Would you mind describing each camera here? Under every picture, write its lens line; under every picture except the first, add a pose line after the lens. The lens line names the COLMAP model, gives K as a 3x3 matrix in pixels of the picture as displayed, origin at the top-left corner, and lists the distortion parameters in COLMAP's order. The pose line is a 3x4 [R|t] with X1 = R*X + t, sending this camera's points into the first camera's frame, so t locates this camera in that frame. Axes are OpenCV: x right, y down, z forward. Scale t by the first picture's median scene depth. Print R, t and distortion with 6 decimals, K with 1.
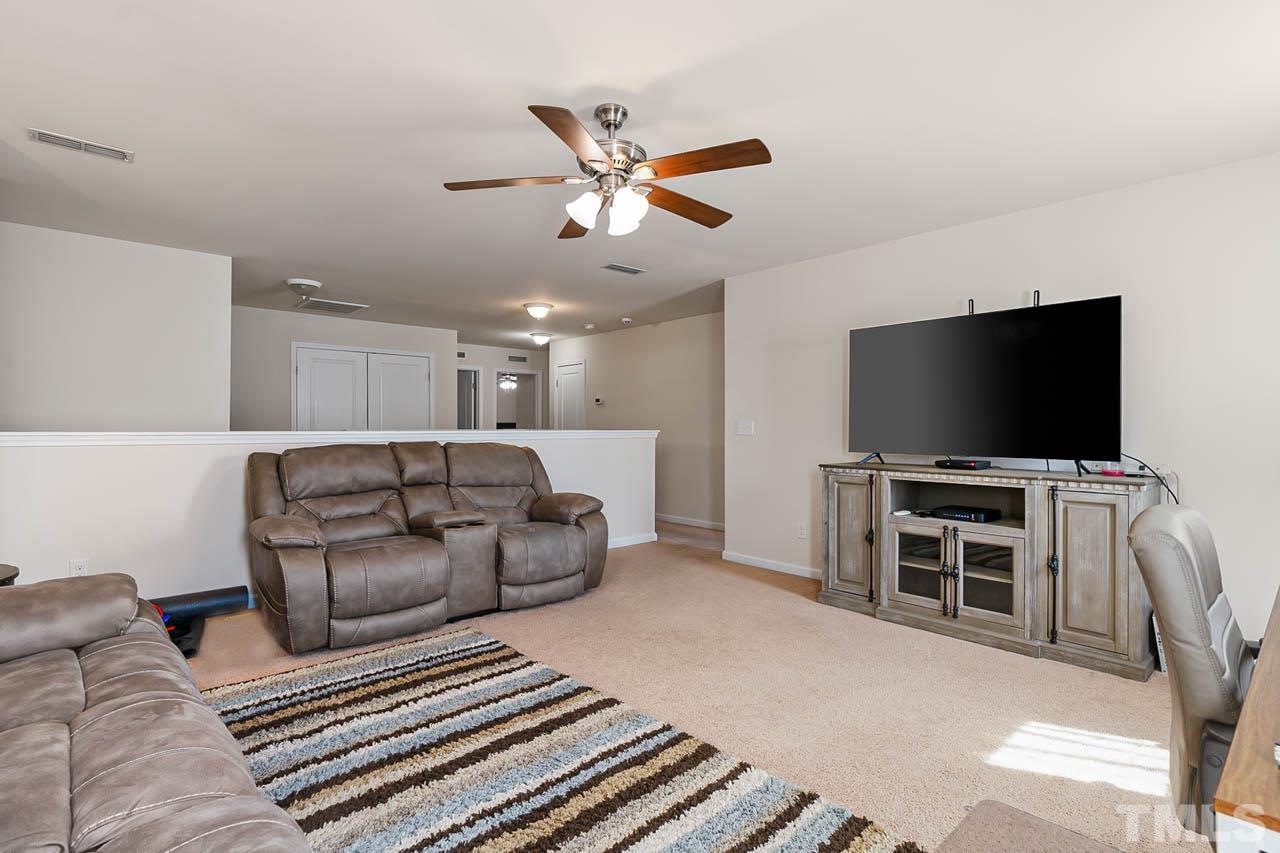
lens RADIAL K [[616.6, 0, 639.6], [0, 616.6, 428.1], [0, 0, 1]] dist [-0.003343, 0.000297]
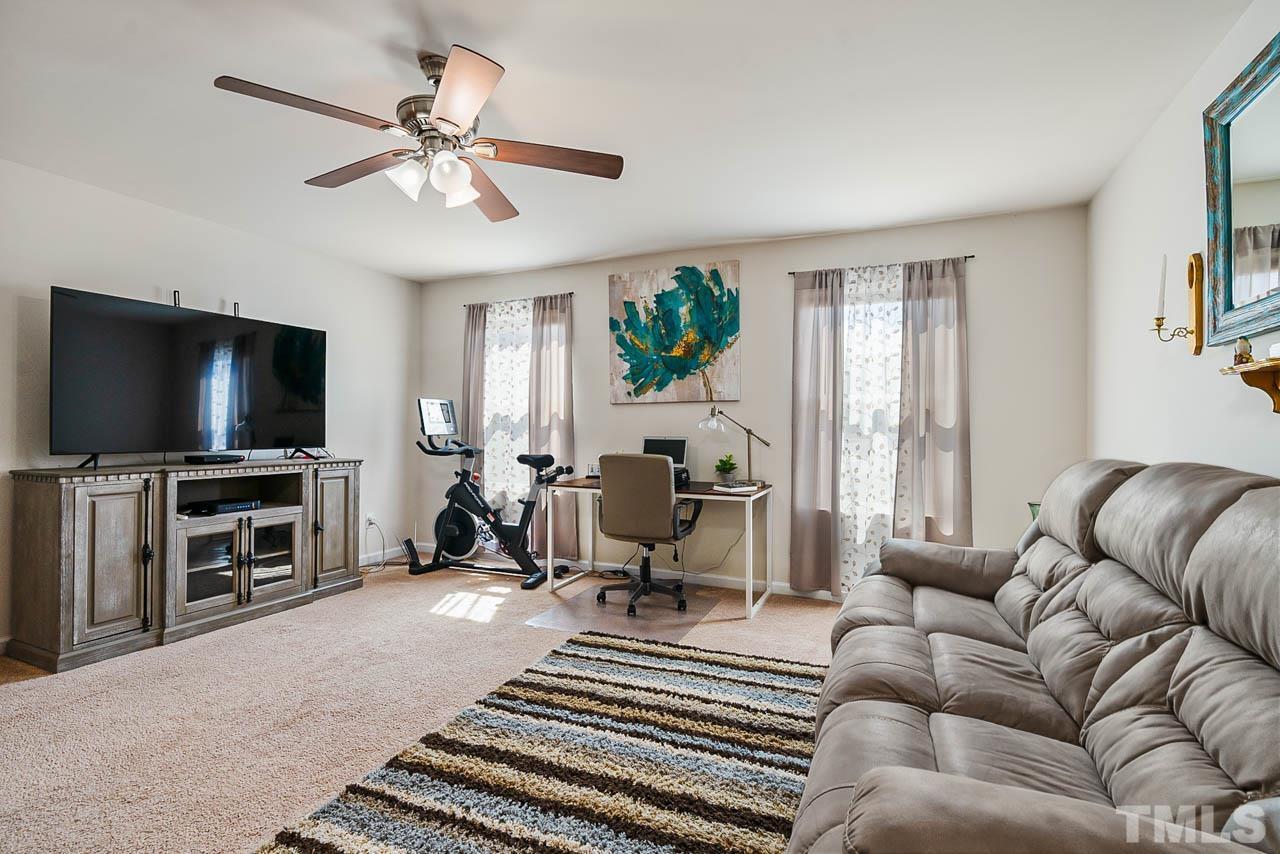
lens RADIAL K [[605.3, 0, 639.5], [0, 605.3, 423.3], [0, 0, 1]] dist [-0.000593, 0.000374]
pose [[-0.405264, -0.001940, 0.914197, -0.762559], [-0.013456, 0.999902, -0.003843, -0.006295], [-0.914100, -0.013859, -0.405251, 0.862584]]
